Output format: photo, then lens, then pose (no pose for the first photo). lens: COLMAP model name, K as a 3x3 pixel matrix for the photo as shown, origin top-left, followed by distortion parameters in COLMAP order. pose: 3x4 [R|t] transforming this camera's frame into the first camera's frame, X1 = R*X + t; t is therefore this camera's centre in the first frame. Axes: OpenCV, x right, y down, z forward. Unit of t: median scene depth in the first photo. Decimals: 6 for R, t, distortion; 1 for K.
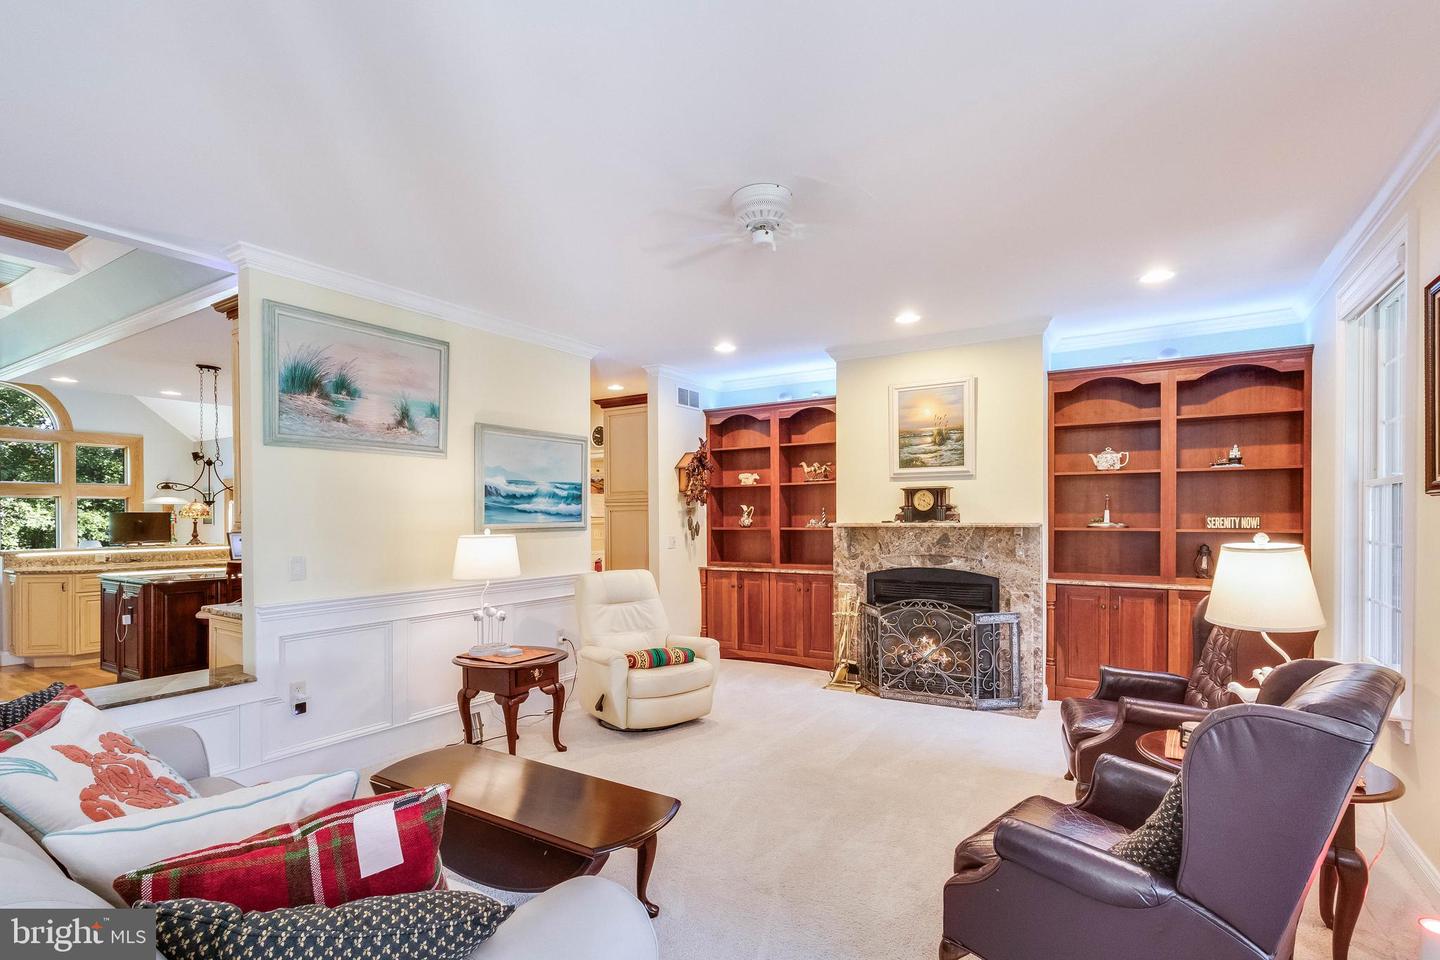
lens RADIAL K [[682.7, 0, 728.3], [0, 682.7, 520.4], [0, 0, 1]] dist [-0.000988, -0.000153]
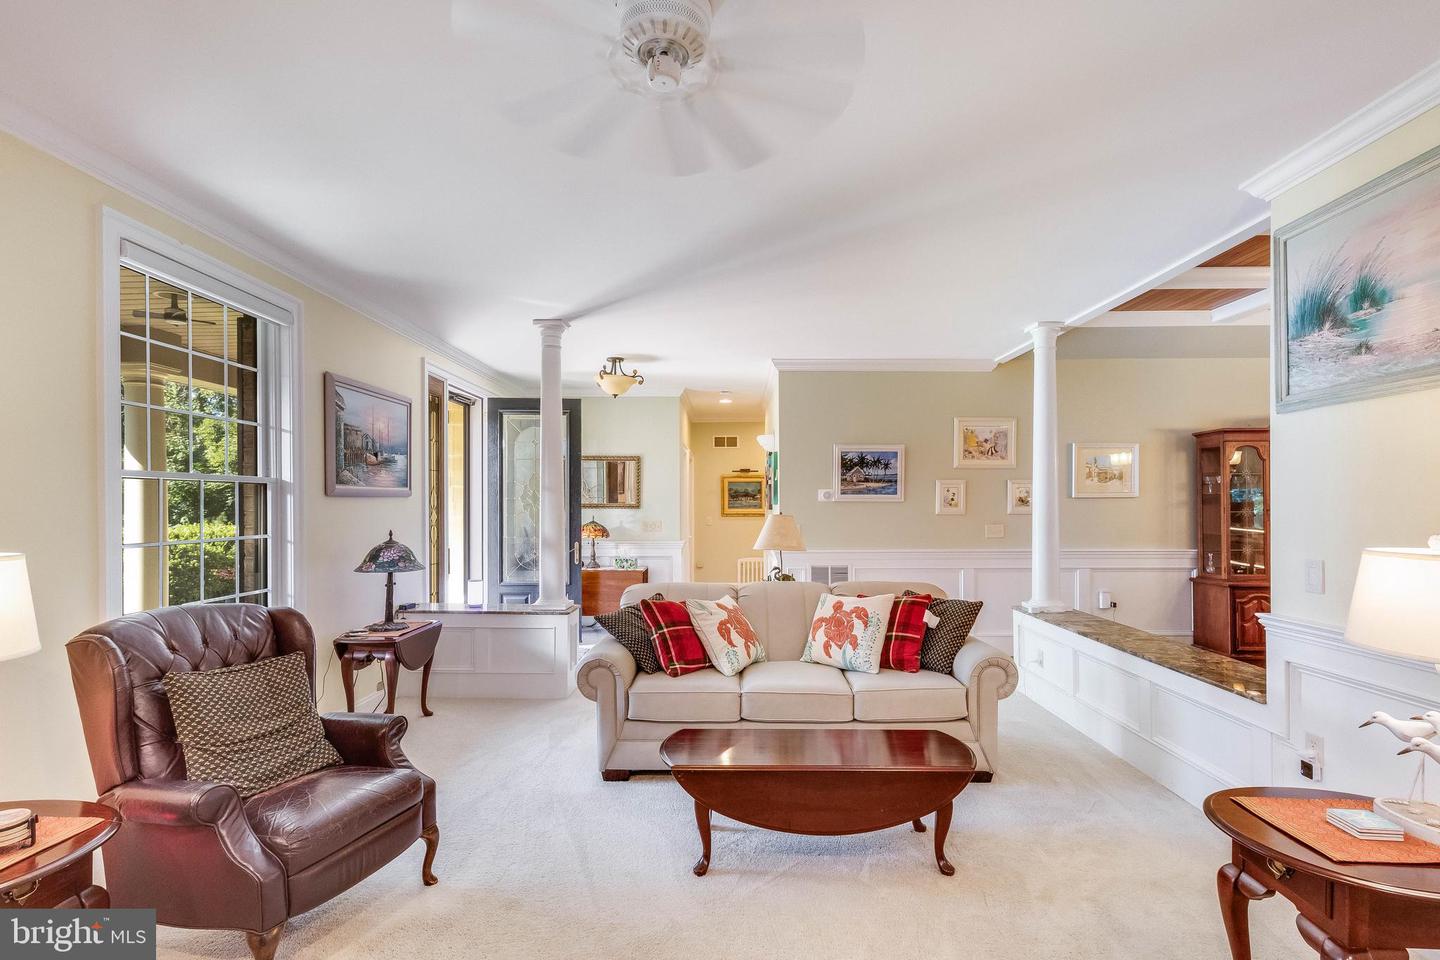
lens RADIAL K [[682.7, 0, 718.0], [0, 682.7, 488.9], [0, 0, 1]] dist [-0.000988, -0.000153]
pose [[-0.855574, -0.009527, -0.517593, 0.252967], [-0.004481, 0.999929, -0.010997, -0.012199], [0.517662, -0.007089, -0.855556, 1.228048]]
